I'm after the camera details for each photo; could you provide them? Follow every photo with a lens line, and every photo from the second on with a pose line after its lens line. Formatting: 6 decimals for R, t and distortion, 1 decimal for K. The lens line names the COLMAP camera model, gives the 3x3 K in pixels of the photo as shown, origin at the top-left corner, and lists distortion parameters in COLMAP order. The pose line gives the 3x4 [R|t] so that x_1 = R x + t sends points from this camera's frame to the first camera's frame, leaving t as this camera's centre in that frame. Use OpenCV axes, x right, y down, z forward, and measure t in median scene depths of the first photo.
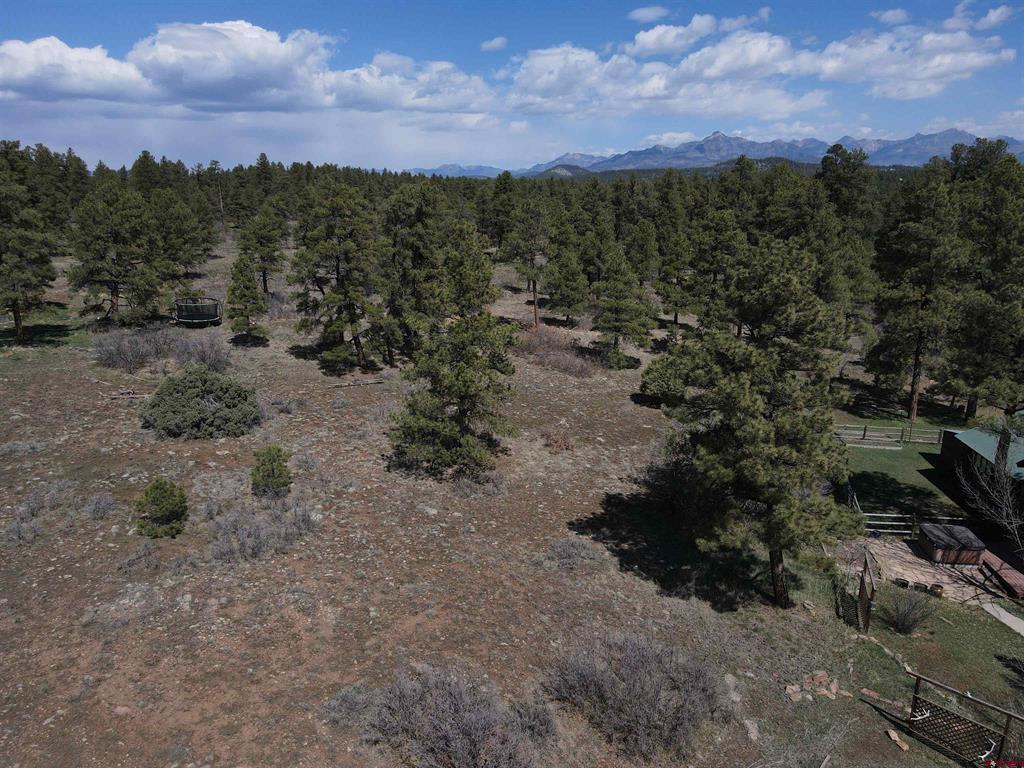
lens RADIAL K [[748.3, 0, 513.0], [0, 748.3, 389.6], [0, 0, 1]] dist [0.039284, -0.032943]
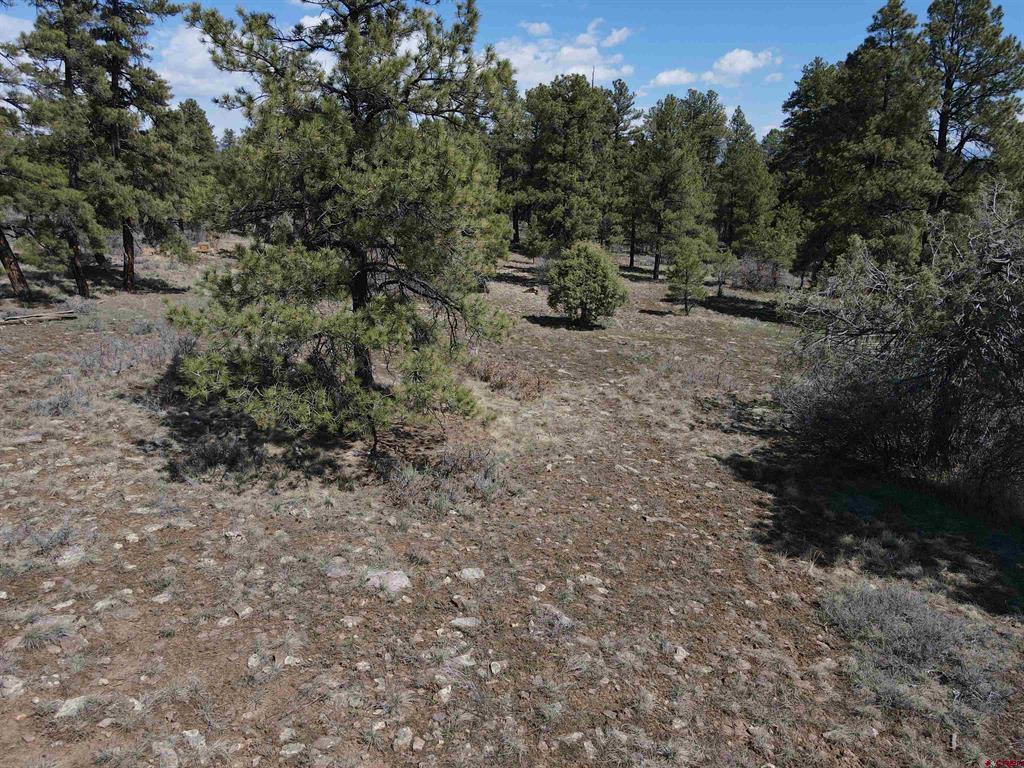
lens RADIAL K [[748.3, 0, 520.4], [0, 748.3, 375.6], [0, 0, 1]] dist [0.039284, -0.032943]
pose [[0.912441, -0.088840, 0.399448, -0.114443], [0.093442, 0.995593, 0.007982, 0.053278], [-0.398397, 0.030042, 0.916721, 0.452769]]
